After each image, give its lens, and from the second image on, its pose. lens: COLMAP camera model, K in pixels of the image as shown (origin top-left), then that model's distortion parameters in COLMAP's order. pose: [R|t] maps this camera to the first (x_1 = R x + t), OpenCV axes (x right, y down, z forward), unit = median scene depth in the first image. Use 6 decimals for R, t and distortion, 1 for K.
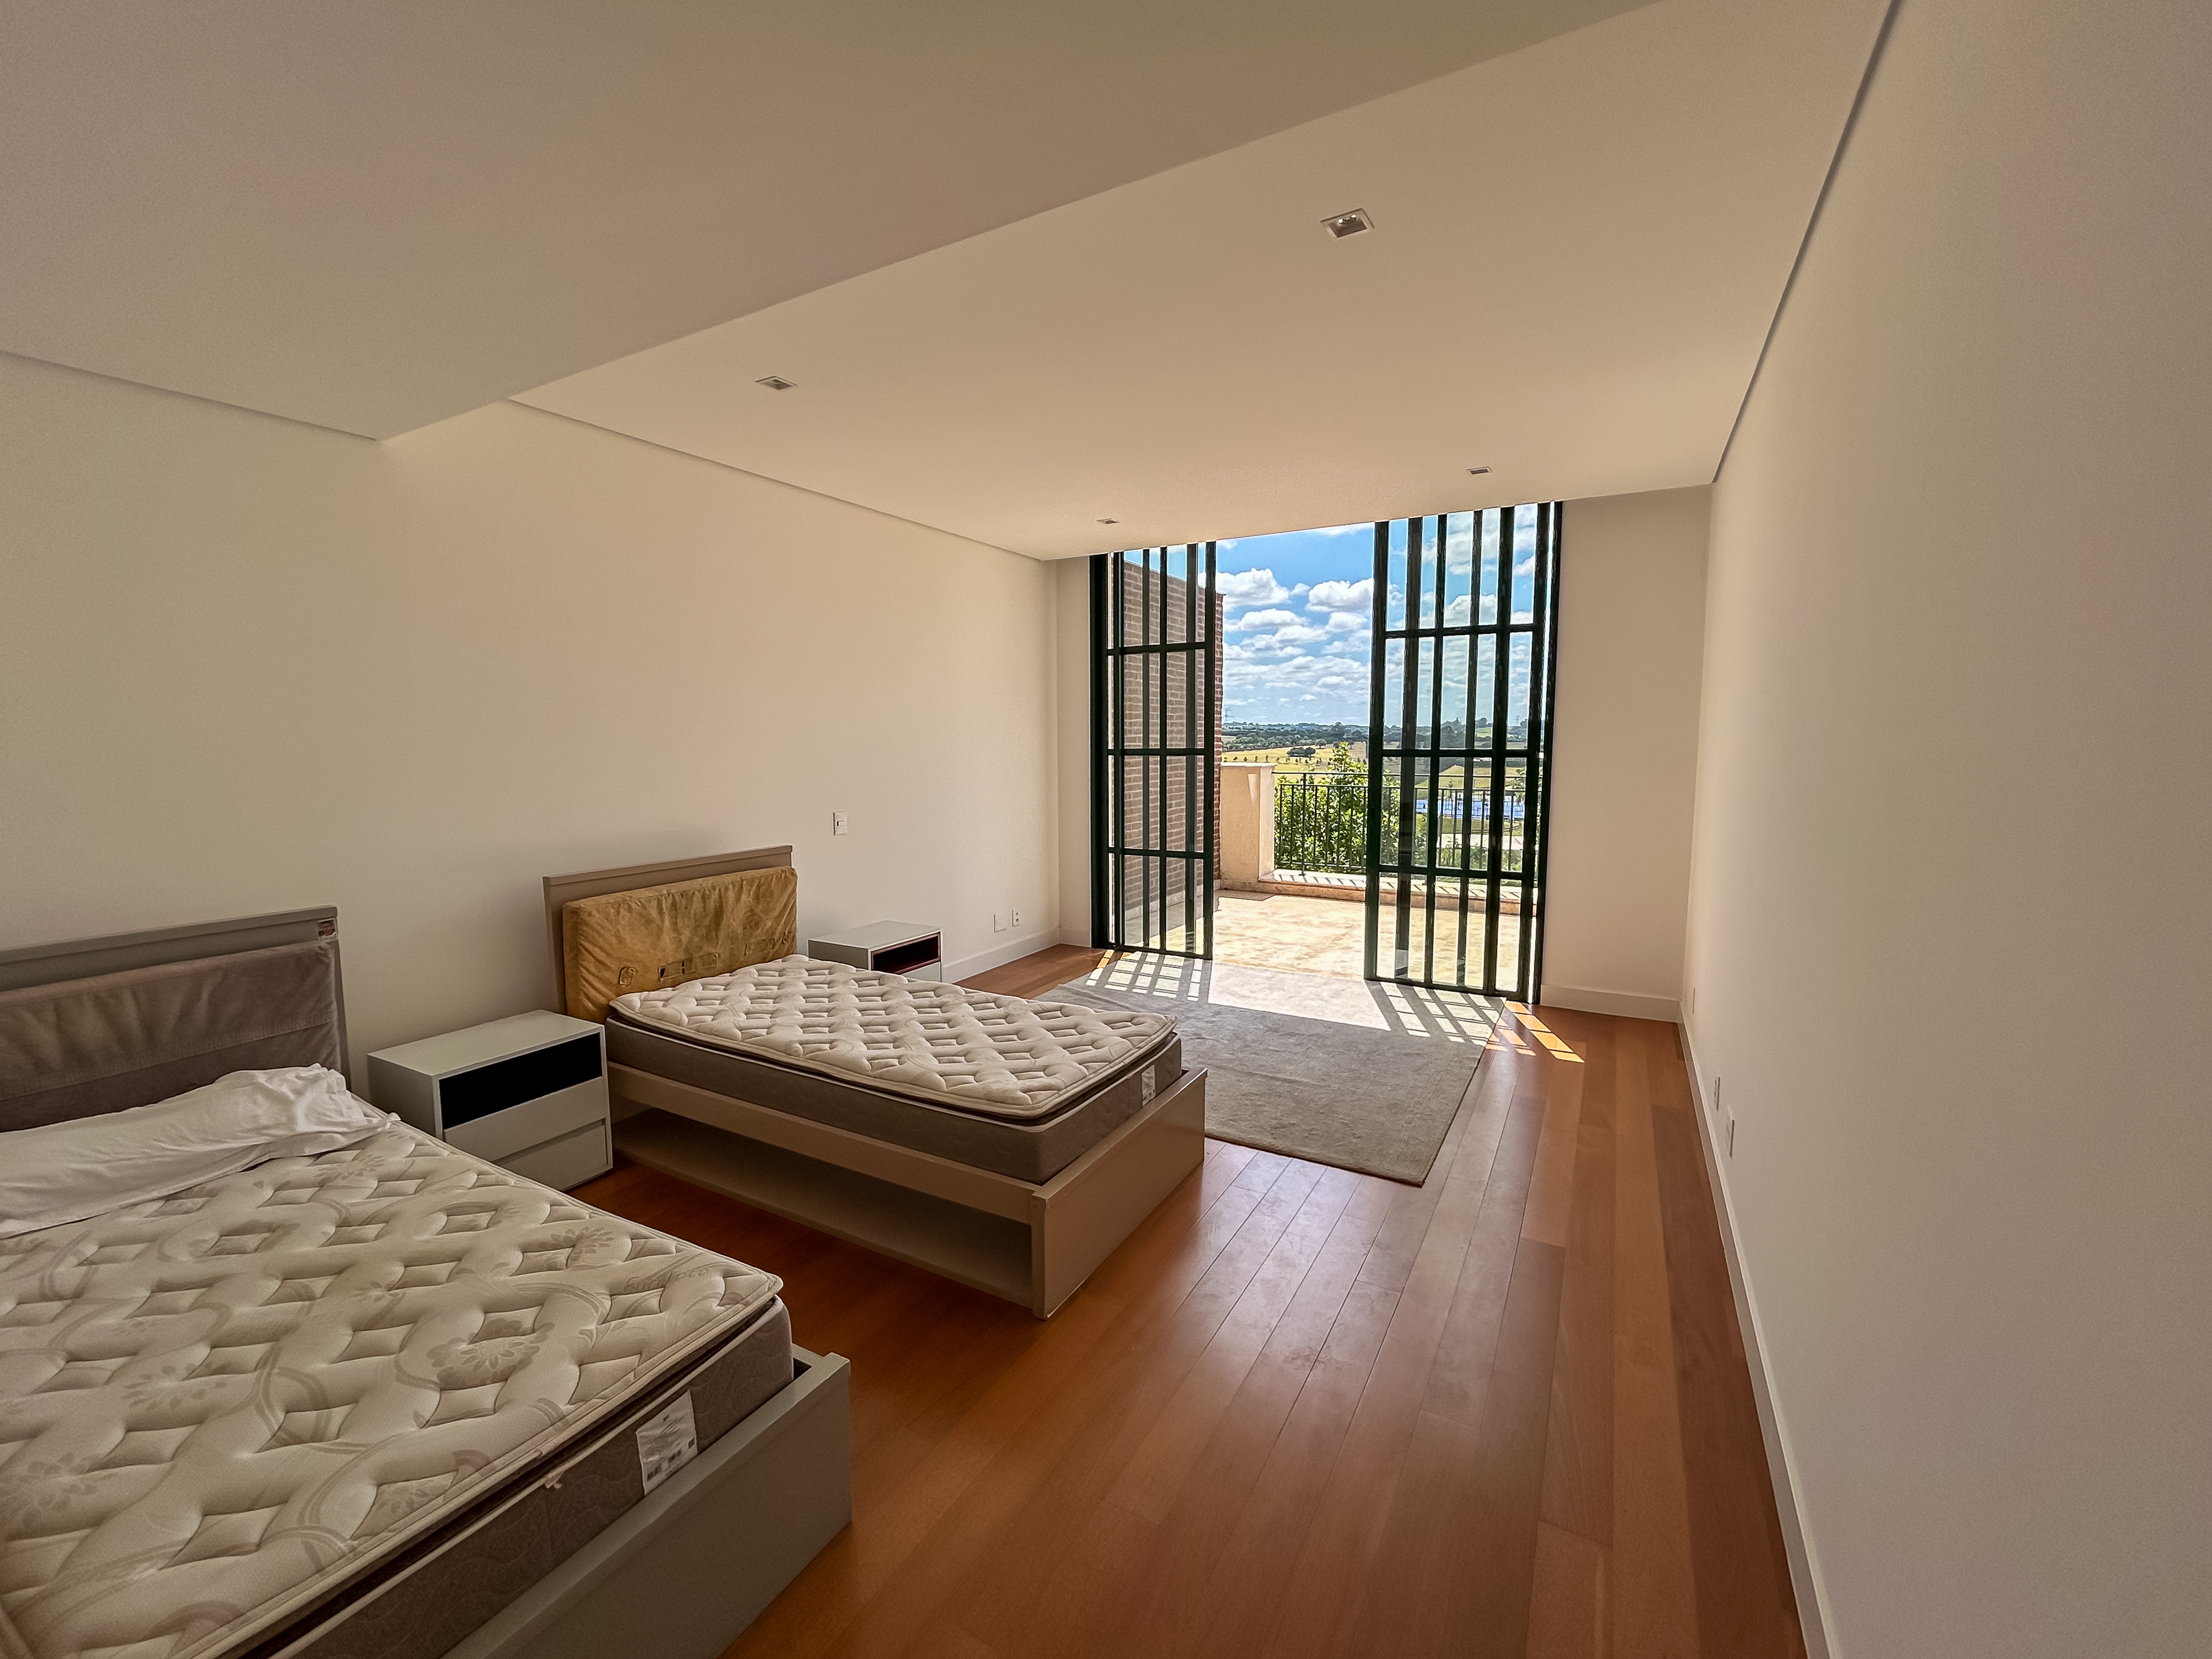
lens RADIAL K [[901.9, 0, 1111.4], [0, 901.9, 827.2], [0, 0, 1]] dist [-0.002657, 0.000005]
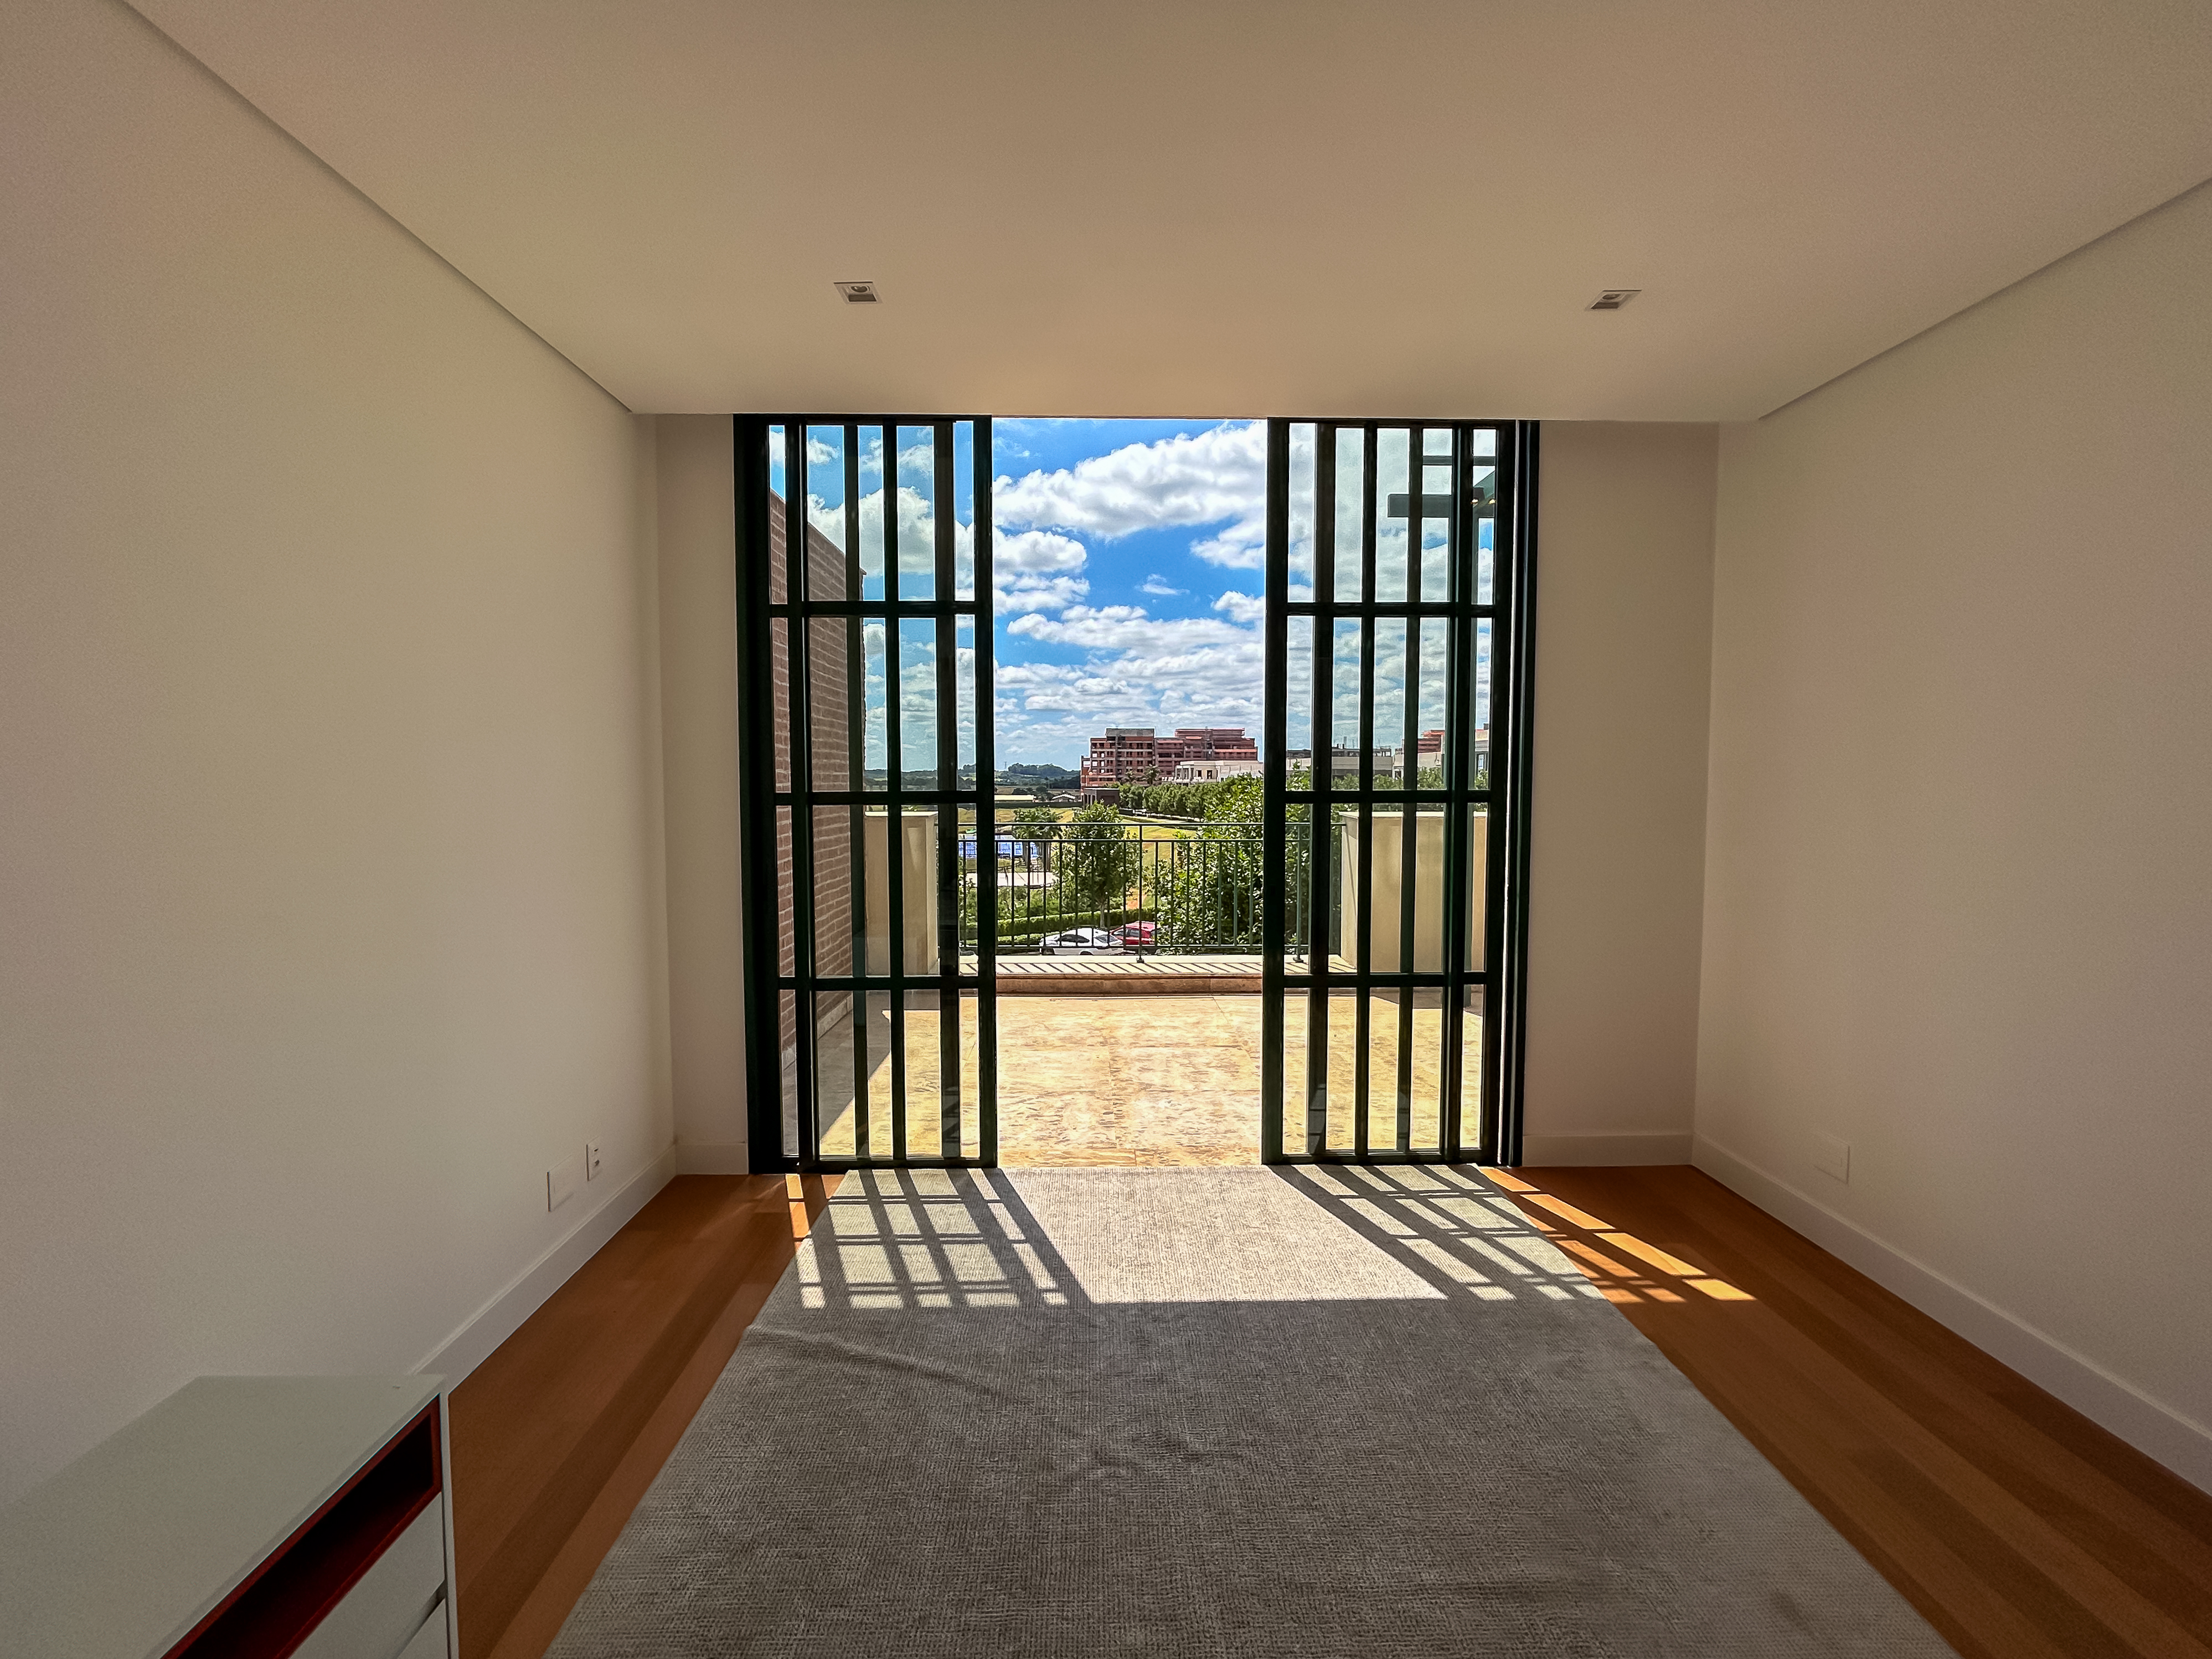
lens RADIAL K [[901.9, 0, 1099.3], [0, 901.9, 825.6], [0, 0, 1]] dist [-0.002657, 0.000005]
pose [[0.862627, -0.025712, 0.505186, -0.127793], [0.048557, 0.998304, -0.032103, -0.049495], [-0.503504, 0.052223, 0.862413, 0.536082]]
